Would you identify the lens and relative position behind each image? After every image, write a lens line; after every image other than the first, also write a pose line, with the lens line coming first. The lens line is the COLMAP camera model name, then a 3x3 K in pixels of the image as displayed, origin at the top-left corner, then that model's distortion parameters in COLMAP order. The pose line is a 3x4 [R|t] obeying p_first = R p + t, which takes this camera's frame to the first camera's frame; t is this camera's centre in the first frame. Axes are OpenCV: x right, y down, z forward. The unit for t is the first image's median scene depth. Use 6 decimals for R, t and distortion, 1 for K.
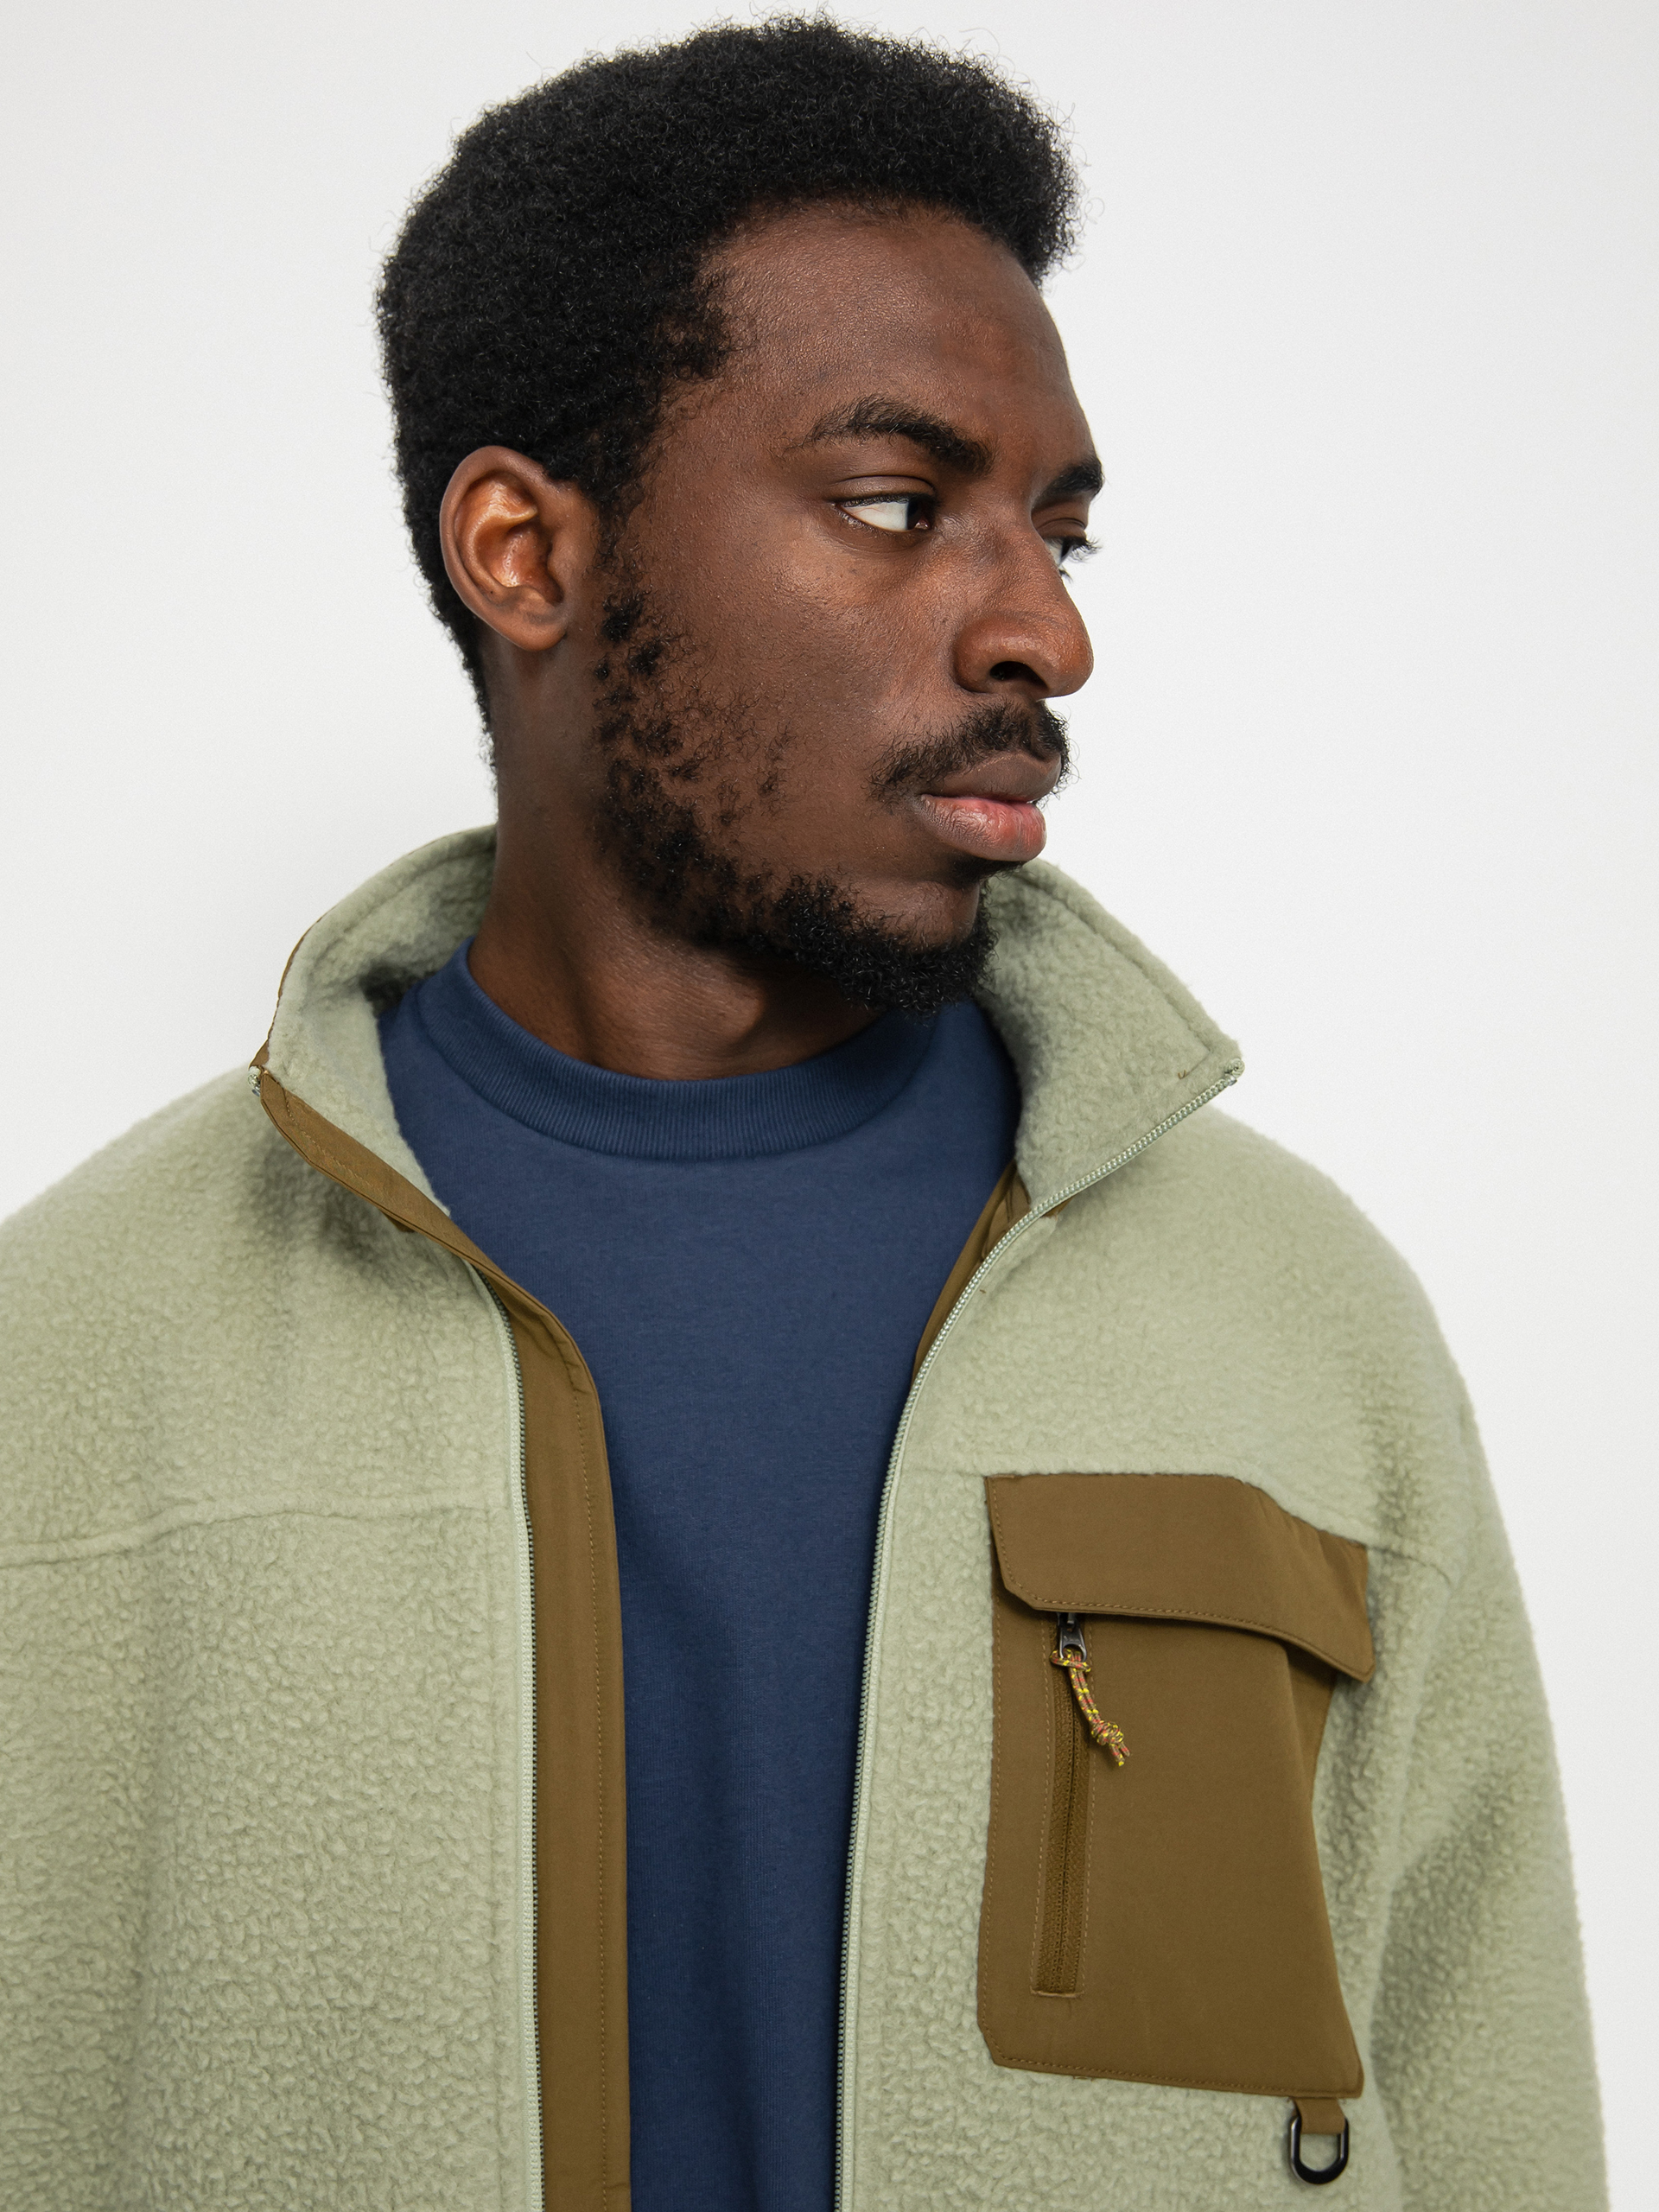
lens RADIAL K [[3351.7, 0, 829.5], [0, 3351.7, 1106.0], [0, 0, 1]] dist [-0.006173, 0.049104]
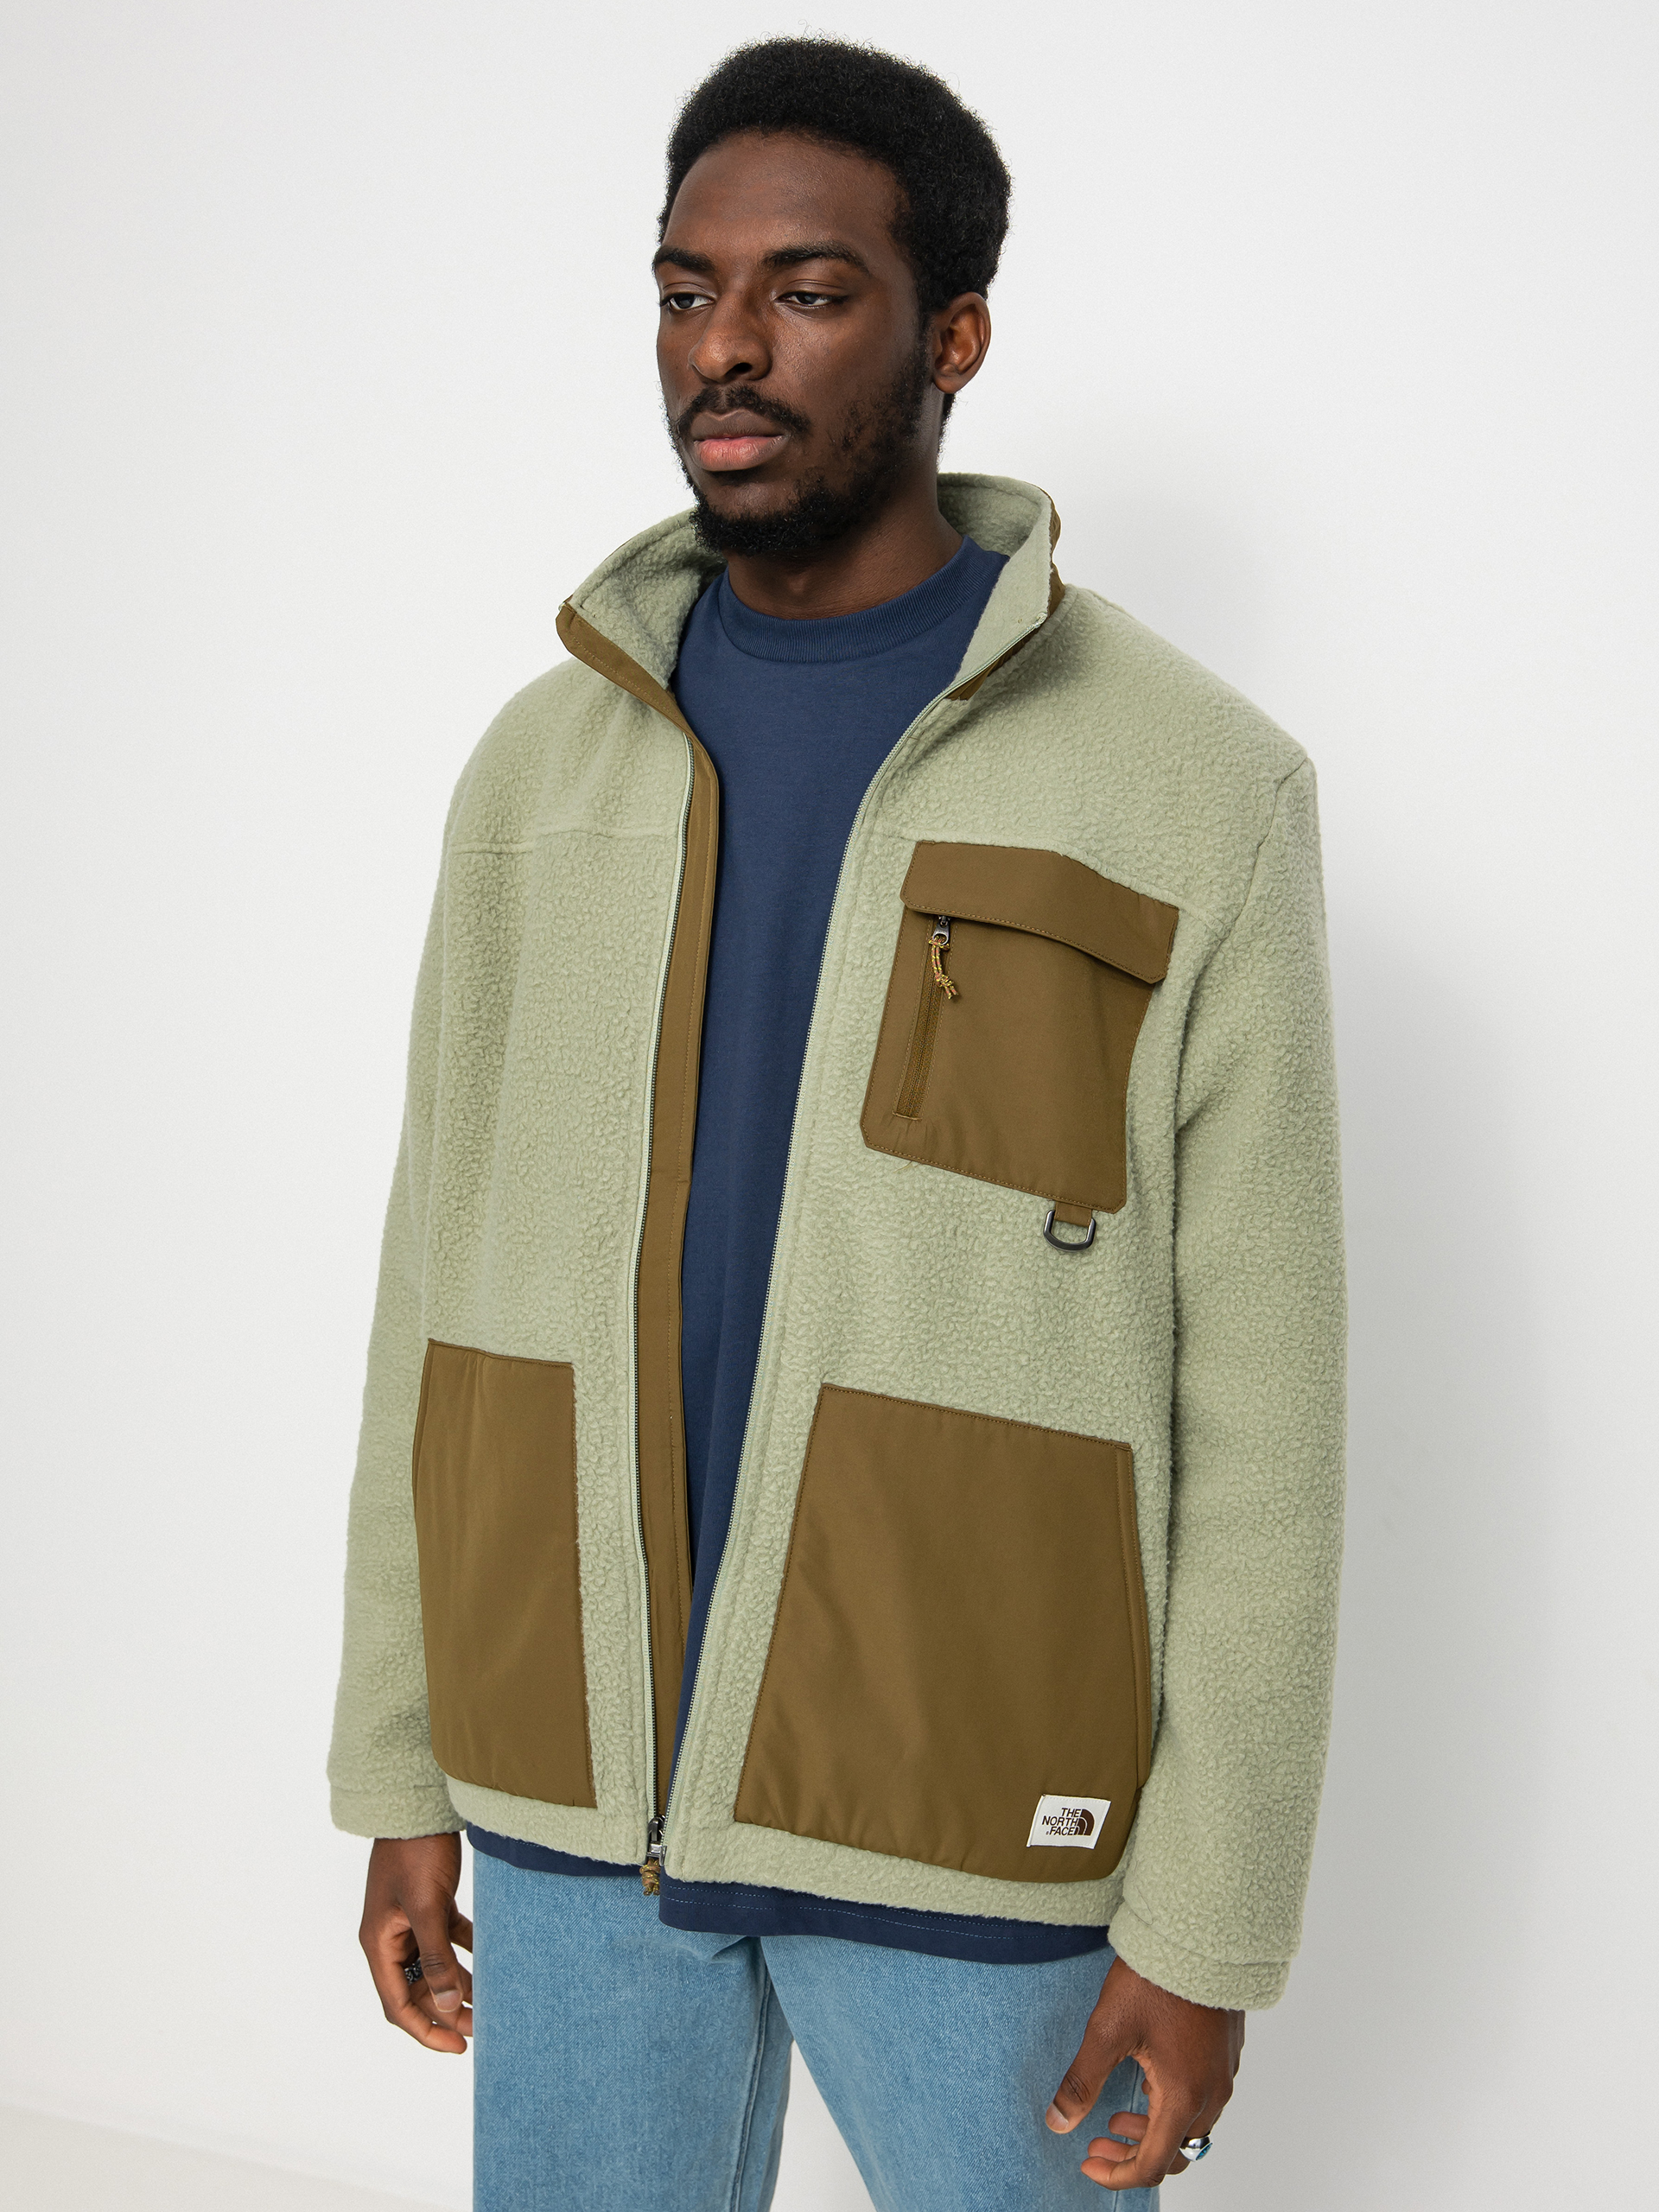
lens RADIAL K [[3351.7, 0, 829.5], [0, 3351.7, 1106.0], [0, 0, 1]] dist [-0.006173, 0.049104]
pose [[0.839943, 0.100659, -0.533258, 1.018385], [-0.047662, 0.992533, 0.112279, 0.052293], [0.540578, -0.068892, 0.838469, -0.579045]]
